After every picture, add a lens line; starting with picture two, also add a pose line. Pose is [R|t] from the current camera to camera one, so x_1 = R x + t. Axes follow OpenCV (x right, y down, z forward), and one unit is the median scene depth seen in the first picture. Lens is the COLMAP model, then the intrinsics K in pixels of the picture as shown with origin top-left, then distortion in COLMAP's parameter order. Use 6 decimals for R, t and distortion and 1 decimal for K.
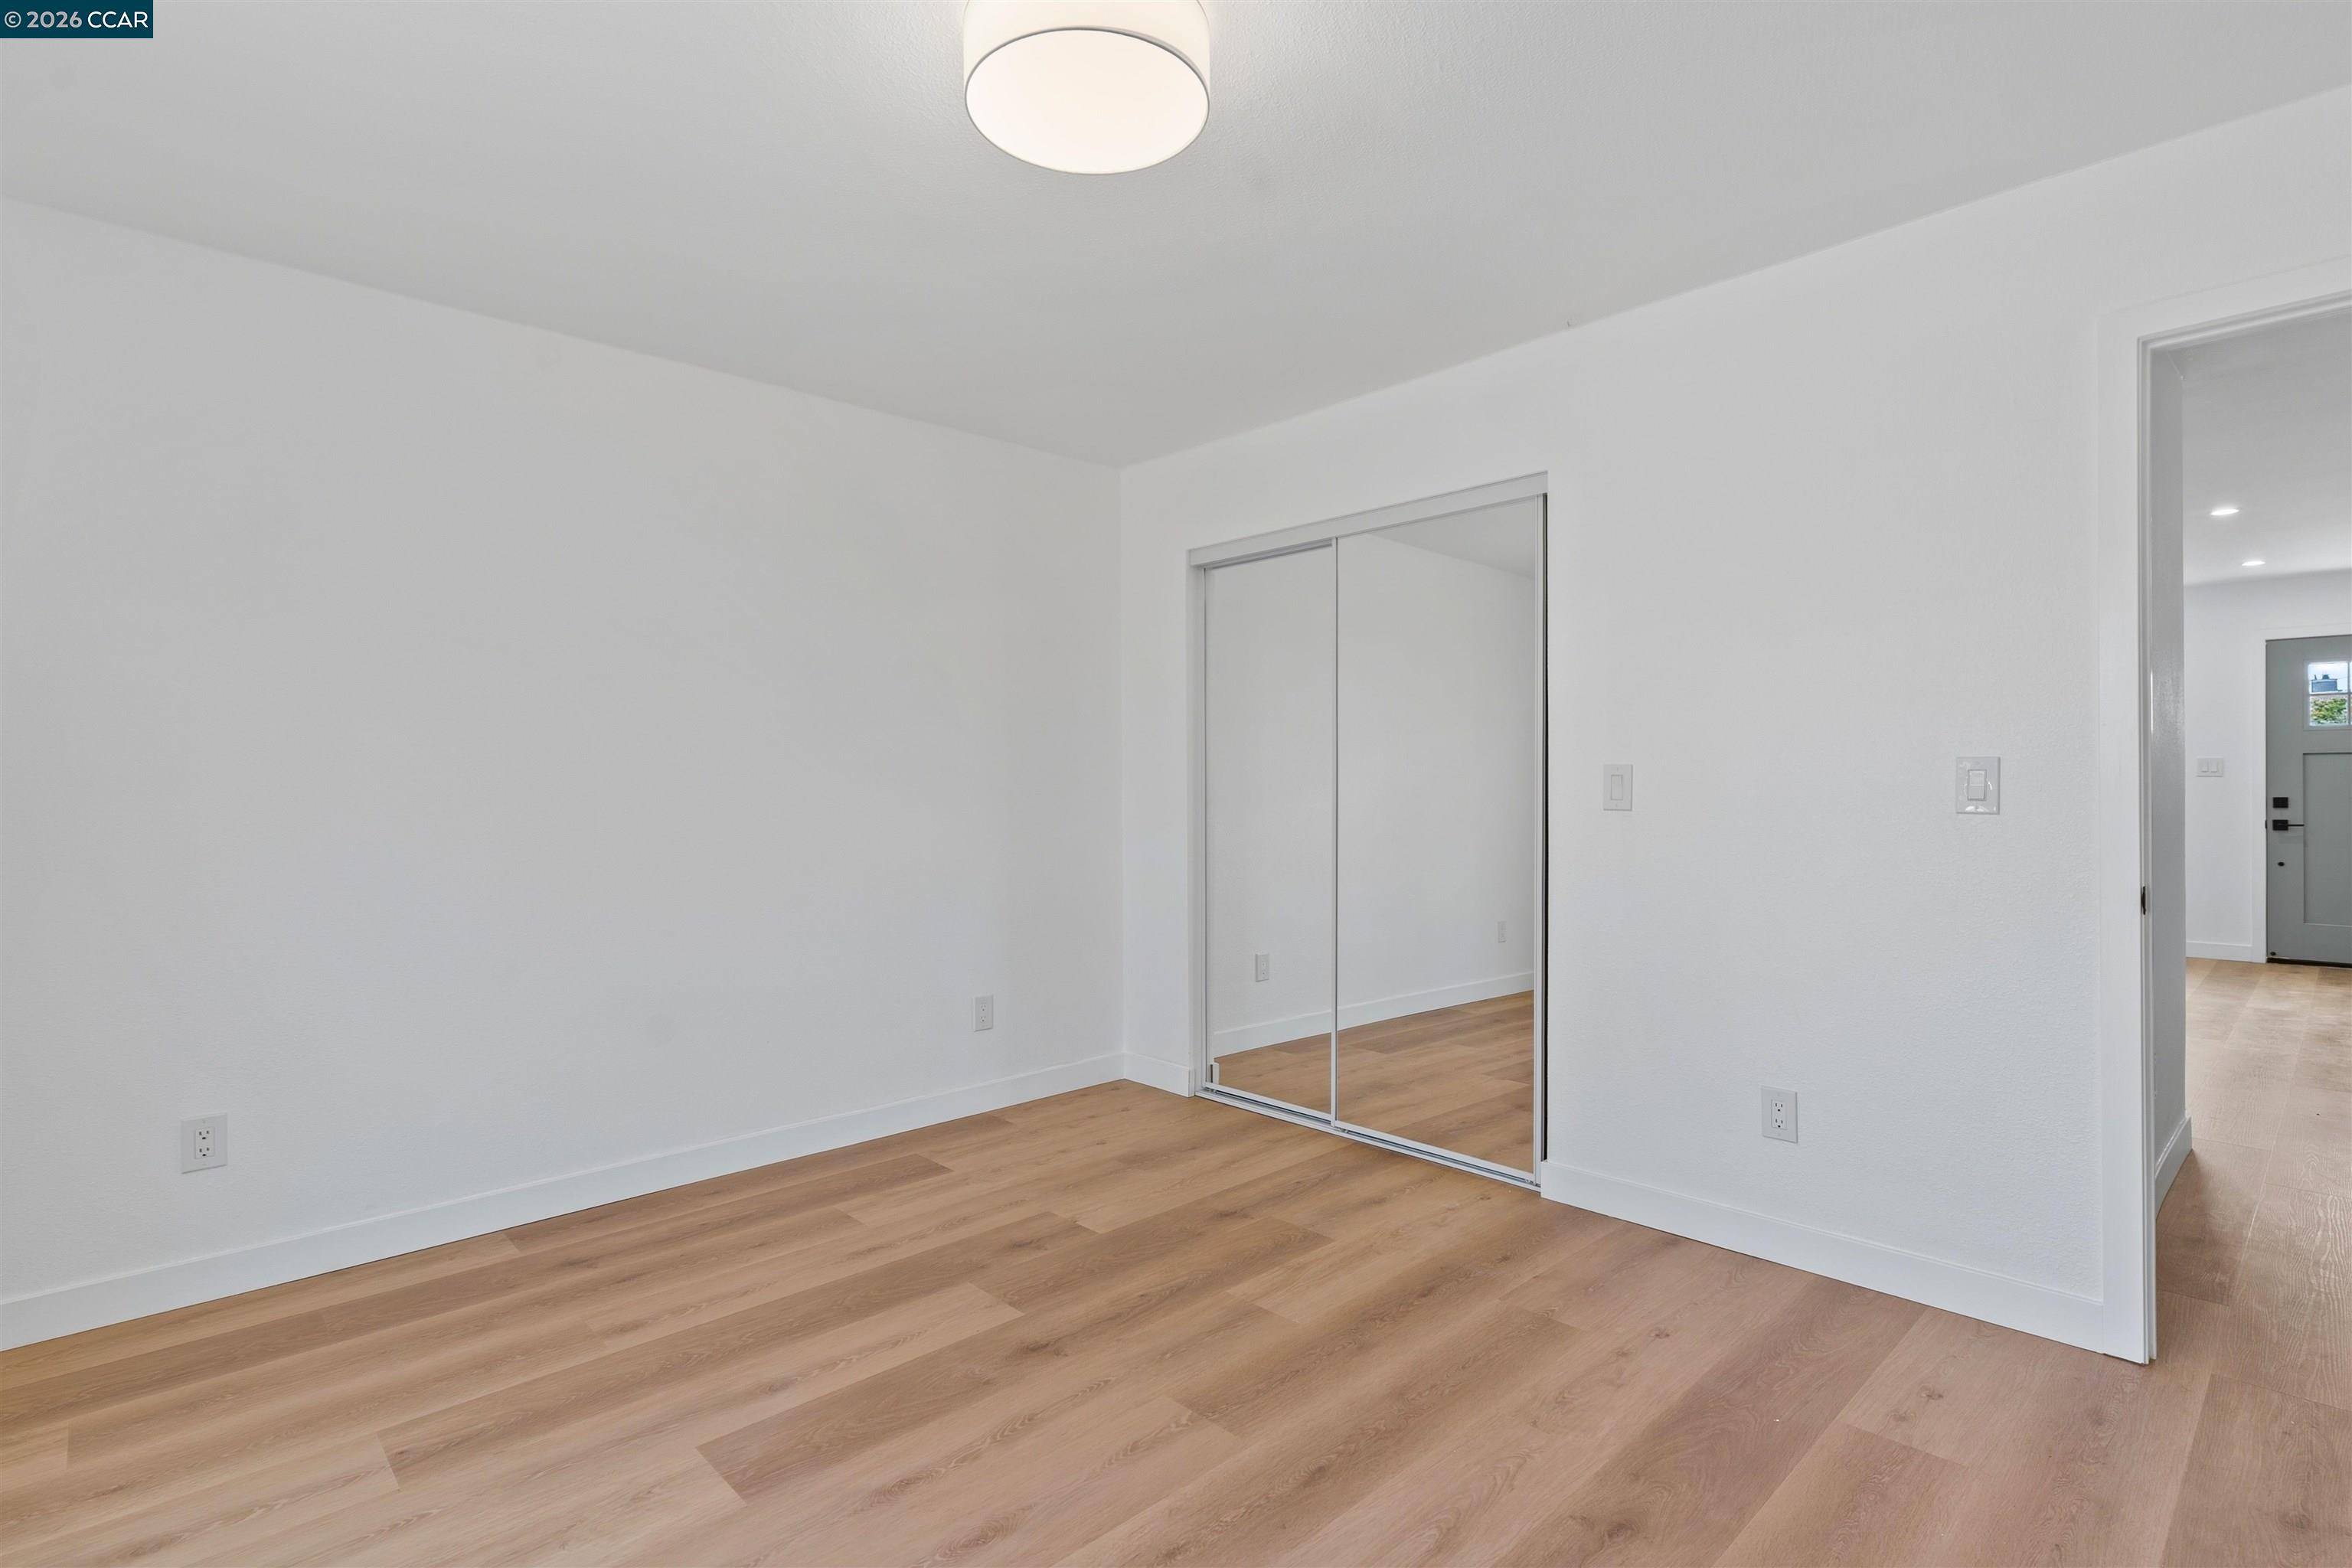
lens RADIAL K [[1132.8, 0, 1183.8], [0, 1132.8, 774.2], [0, 0, 1]] dist [-0.003294, 0.000890]
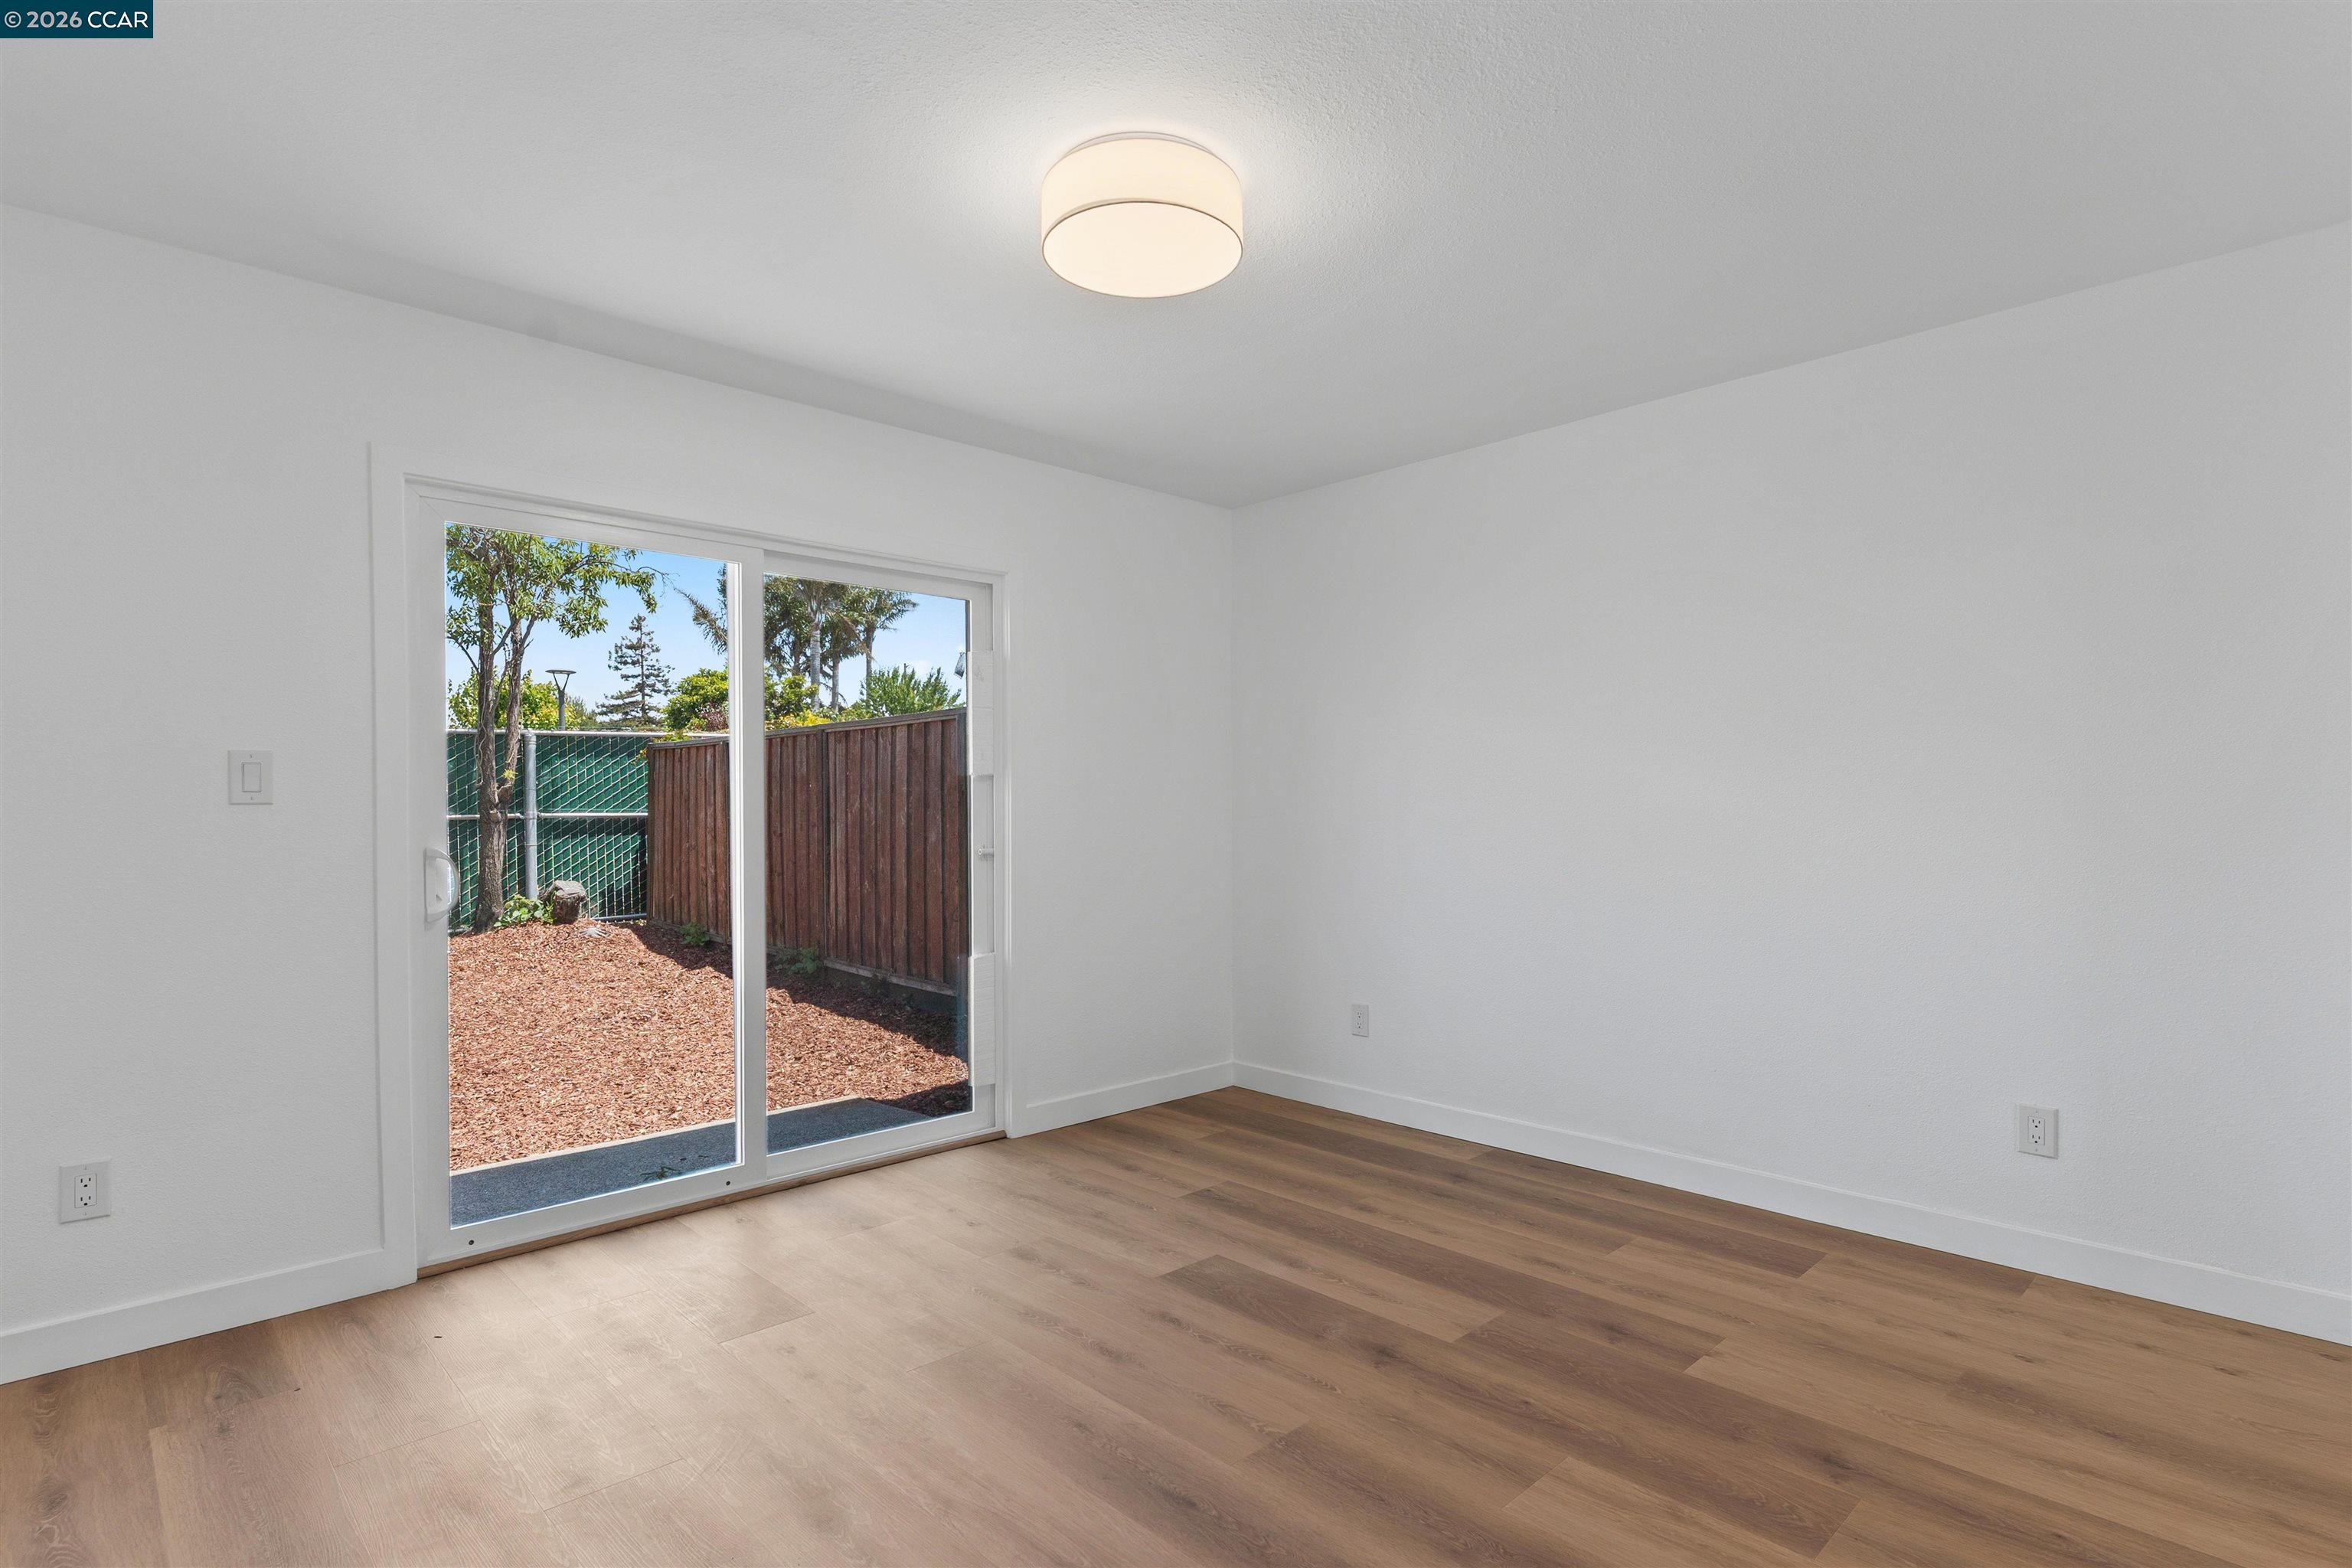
lens RADIAL K [[1132.8, 0, 1183.2], [0, 1132.8, 797.8], [0, 0, 1]] dist [-0.003294, 0.000890]
pose [[0.024897, 0.000020, -0.999690, 0.801976], [0.008695, 0.999962, 0.000237, -0.005890], [0.999652, -0.008698, 0.024896, 0.698615]]
